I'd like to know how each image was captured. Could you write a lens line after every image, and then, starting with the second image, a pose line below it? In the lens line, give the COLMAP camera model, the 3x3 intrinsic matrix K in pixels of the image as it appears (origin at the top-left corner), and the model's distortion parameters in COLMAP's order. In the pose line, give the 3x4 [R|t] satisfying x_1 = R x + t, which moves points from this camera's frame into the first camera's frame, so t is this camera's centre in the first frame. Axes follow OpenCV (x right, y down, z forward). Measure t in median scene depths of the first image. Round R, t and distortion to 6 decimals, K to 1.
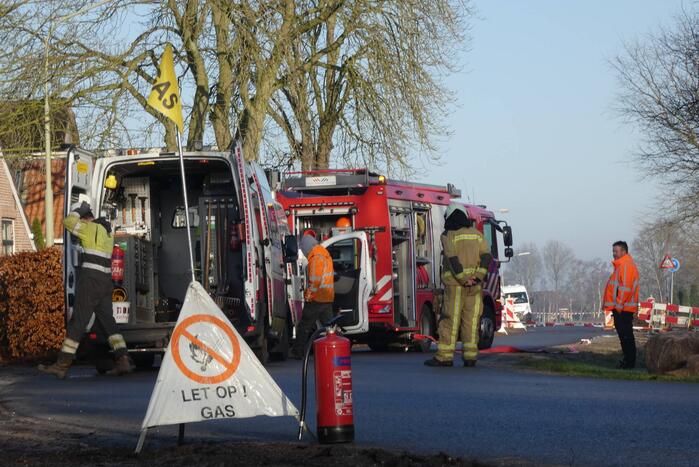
lens RADIAL K [[3657.1, 0, 349.5], [0, 3657.1, 233.5], [0, 0, 1]] dist [0.550523, -5.109727]
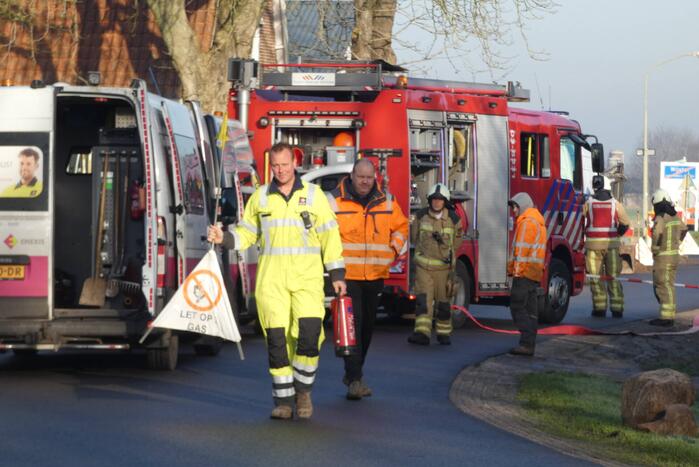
lens RADIAL K [[4515.2, 0, 349.5], [0, 4515.2, 233.5], [0, 0, 1]] dist [1.133792, 16.405114]
pose [[0.998743, 0.044053, 0.023899, -0.020408], [-0.044002, 0.999028, -0.002671, 0.017128], [-0.023994, 0.001616, 0.999711, 0.137204]]
